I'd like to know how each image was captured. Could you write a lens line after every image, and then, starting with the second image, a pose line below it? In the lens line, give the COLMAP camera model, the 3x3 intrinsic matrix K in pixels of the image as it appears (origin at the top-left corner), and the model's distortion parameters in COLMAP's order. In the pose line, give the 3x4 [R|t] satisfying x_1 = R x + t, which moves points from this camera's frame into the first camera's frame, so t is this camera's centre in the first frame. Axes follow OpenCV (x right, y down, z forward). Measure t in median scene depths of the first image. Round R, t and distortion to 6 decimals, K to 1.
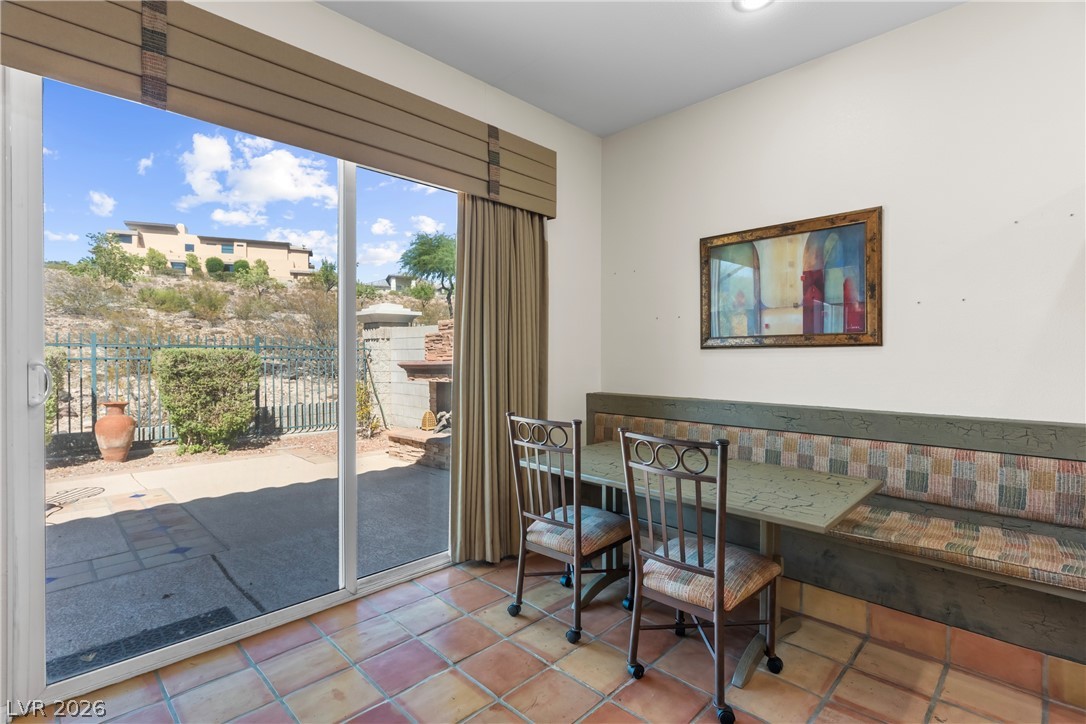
lens RADIAL K [[513.4, 0, 544.0], [0, 513.4, 358.2], [0, 0, 1]] dist [0.000539, -0.000010]
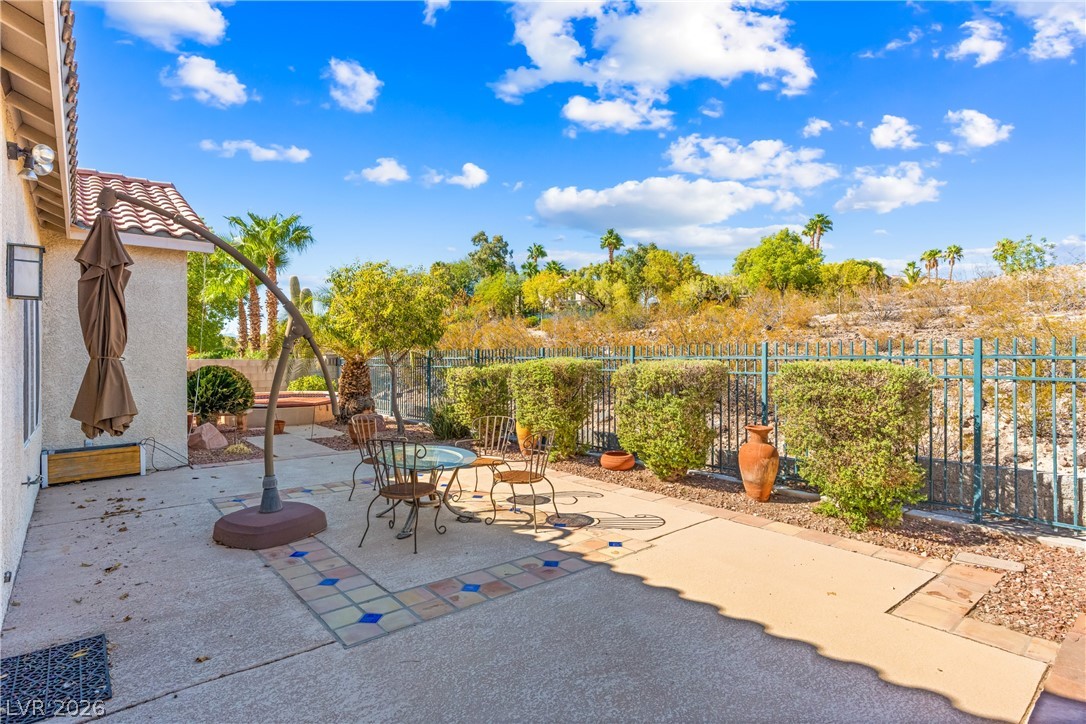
lens RADIAL K [[565.0, 0, 543.5], [0, 565.0, 358.6], [0, 0, 1]] dist [0.002014, 0.000197]
pose [[-0.078679, -0.001730, -0.996898, 0.200079], [-0.002492, 0.999996, -0.001539, -0.047482], [0.996897, 0.002363, -0.078683, 1.551458]]
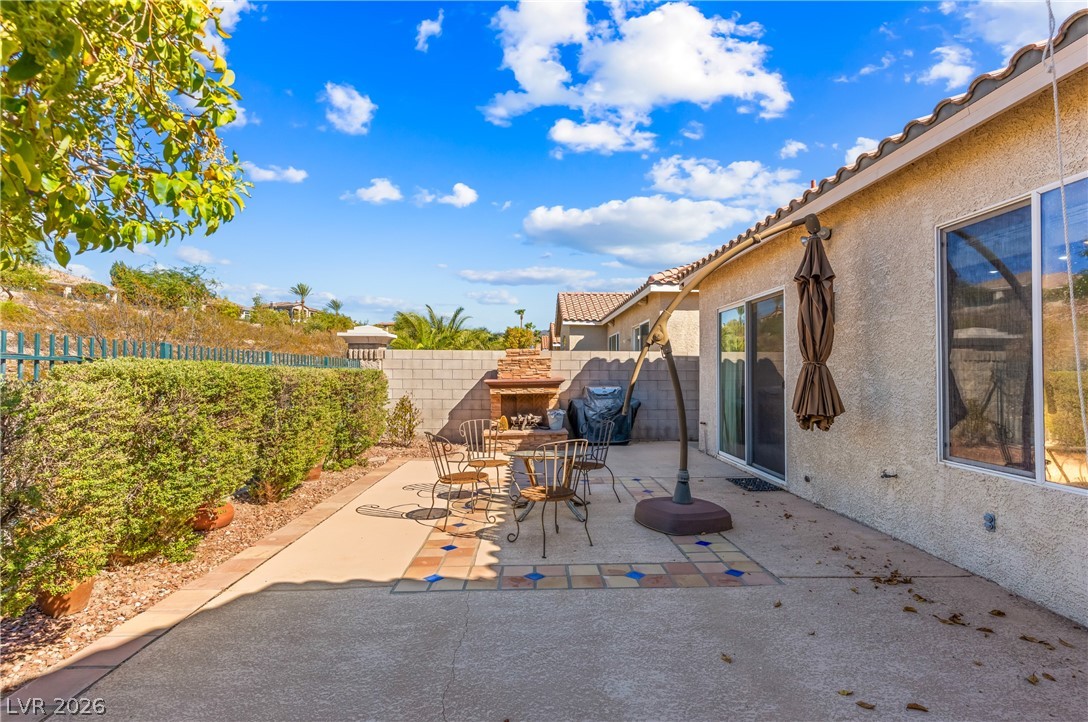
lens RADIAL K [[514.4, 0, 545.0], [0, 514.4, 357.2], [0, 0, 1]] dist [0.000539, -0.000010]
pose [[0.685678, 0.011456, 0.727815, -2.661307], [0.005435, 0.999768, -0.020857, -0.037895], [-0.727885, 0.018257, 0.685456, -0.061170]]
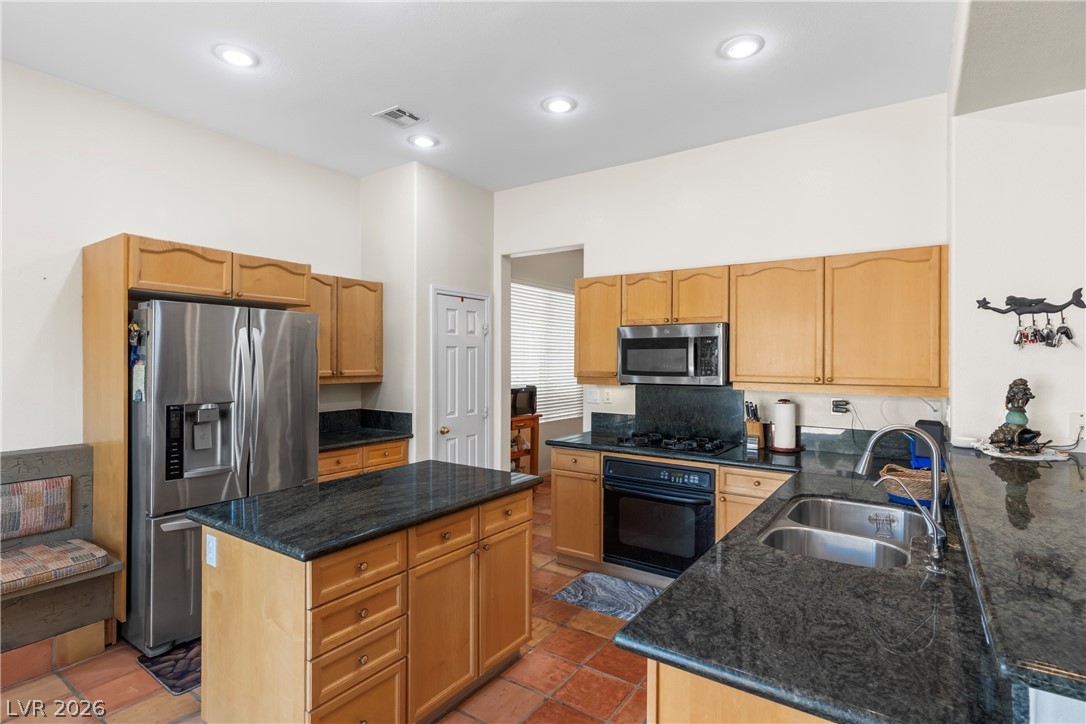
lens RADIAL K [[543.0, 0, 543.2], [0, 543.0, 357.5], [0, 0, 1]] dist [0.003107, 0.001062]
pose [[-0.175249, -0.001540, 0.984523, -0.336629], [-0.001445, 0.999998, 0.001307, -0.066815], [-0.984523, -0.001194, -0.175251, 0.039331]]
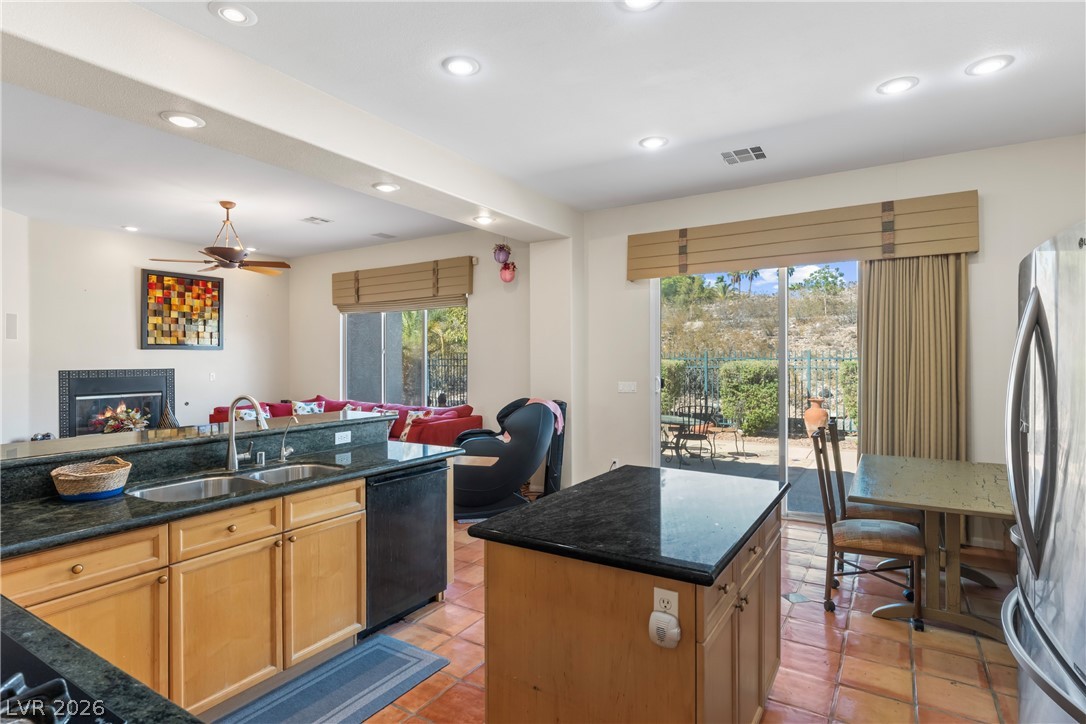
lens RADIAL K [[565.0, 0, 543.5], [0, 565.0, 358.6], [0, 0, 1]] dist [0.002014, 0.000197]
pose [[0.221182, -0.000494, -0.975232, 1.106155], [0.000081, 1.000000, -0.000488, -0.054770], [0.975233, 0.000029, 0.221182, -0.168699]]
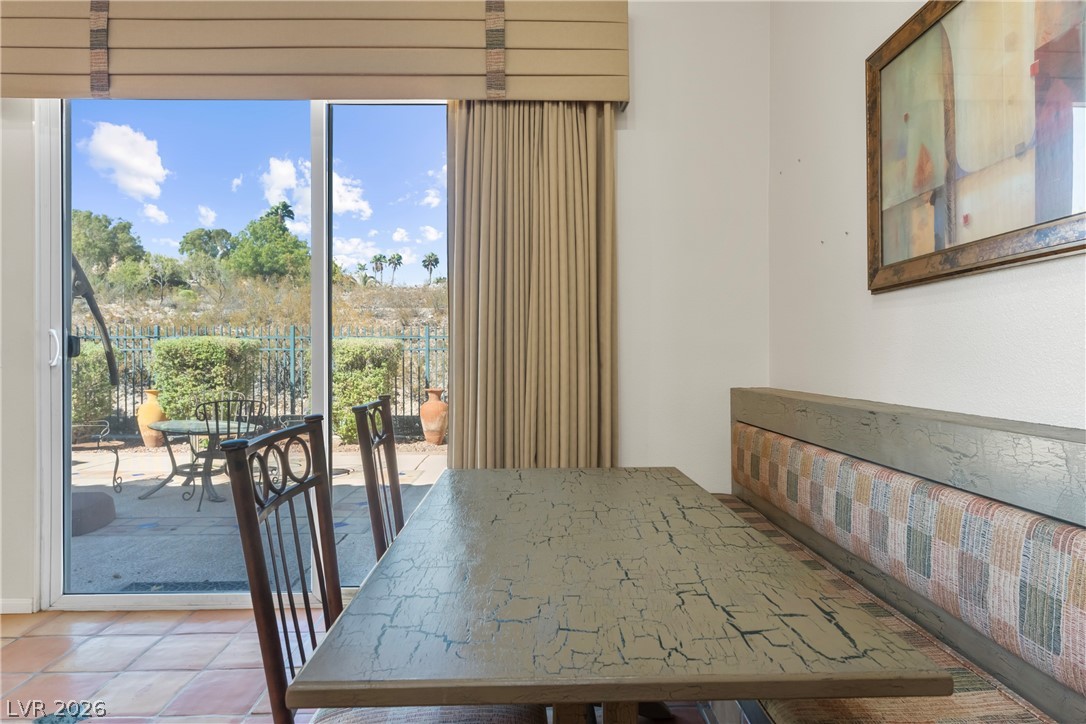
lens RADIAL K [[632.2, 0, 543.3], [0, 632.2, 358.5], [0, 0, 1]] dist [0.000707, 0.000132]
pose [[0.718147, -0.000120, -0.695892, 0.545991], [-0.000024, 1.000000, -0.000198, 0.044459], [0.695892, 0.000159, 0.718147, 0.428310]]
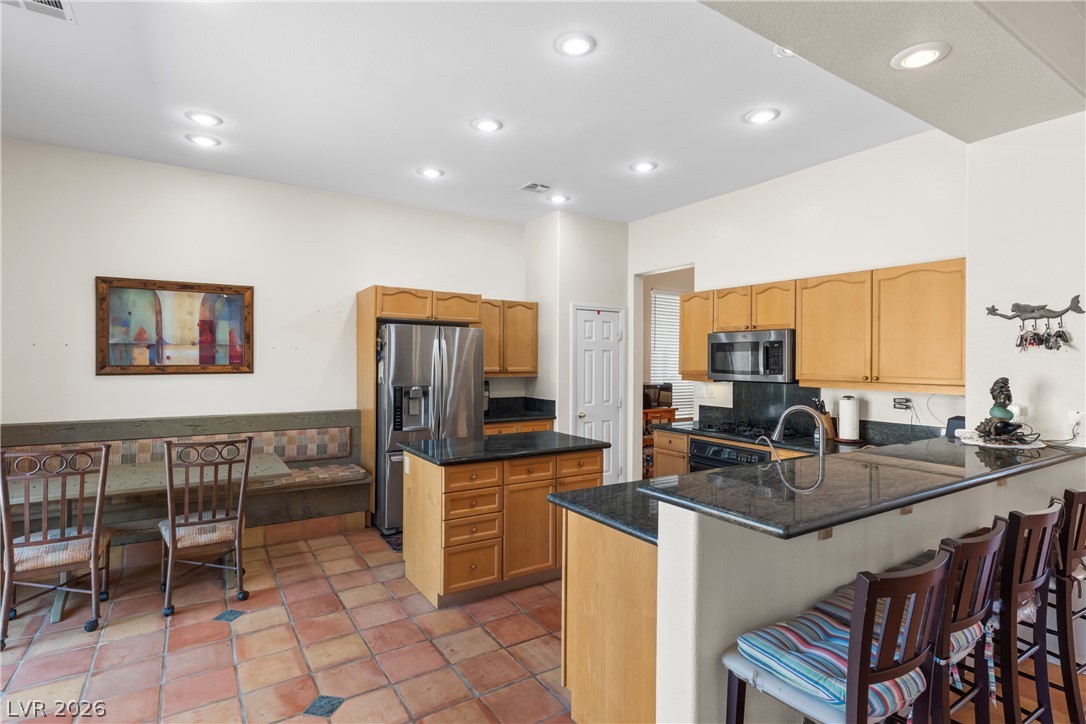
lens RADIAL K [[543.0, 0, 543.2], [0, 543.0, 357.5], [0, 0, 1]] dist [0.003107, 0.001062]
pose [[0.220101, 0.001354, 0.975476, -0.706706], [-0.003127, 0.999995, -0.000682, -0.066200], [-0.975472, -0.002900, 0.220104, -0.229648]]
